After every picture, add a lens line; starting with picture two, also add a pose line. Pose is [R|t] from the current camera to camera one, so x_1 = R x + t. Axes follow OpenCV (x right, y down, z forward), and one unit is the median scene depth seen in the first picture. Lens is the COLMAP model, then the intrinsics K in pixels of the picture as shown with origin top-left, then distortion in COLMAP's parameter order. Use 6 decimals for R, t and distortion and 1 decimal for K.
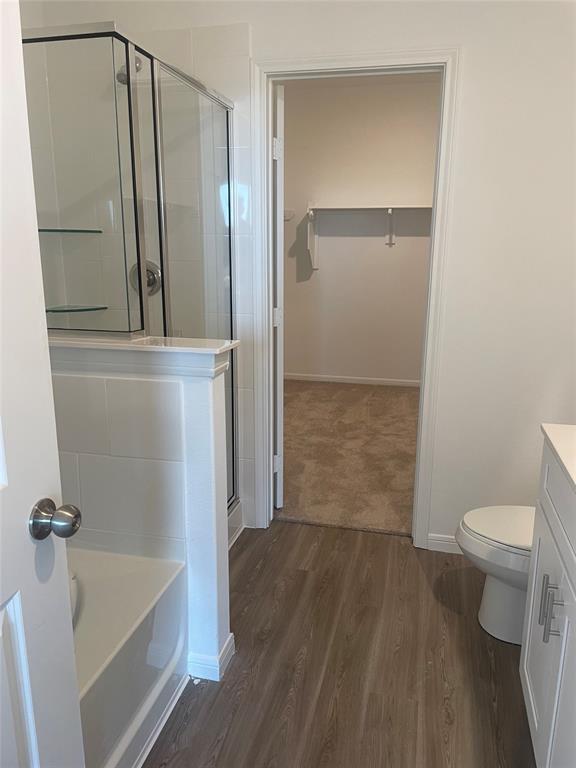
lens RADIAL K [[594.7, 0, 288.0], [0, 594.7, 384.0], [0, 0, 1]] dist [0.003128, -0.002699]
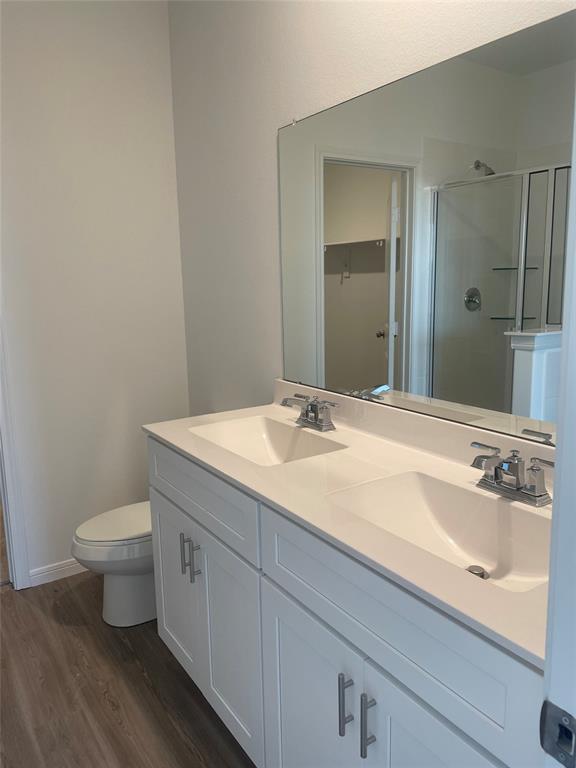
lens RADIAL K [[580.6, 0, 288.0], [0, 580.6, 384.0], [0, 0, 1]] dist [-0.002337, -0.003550]
pose [[0.683161, -0.153679, 0.713915, -0.164754], [0.202587, 0.979118, 0.016907, 0.015449], [-0.701605, 0.133080, 0.700028, -0.062104]]
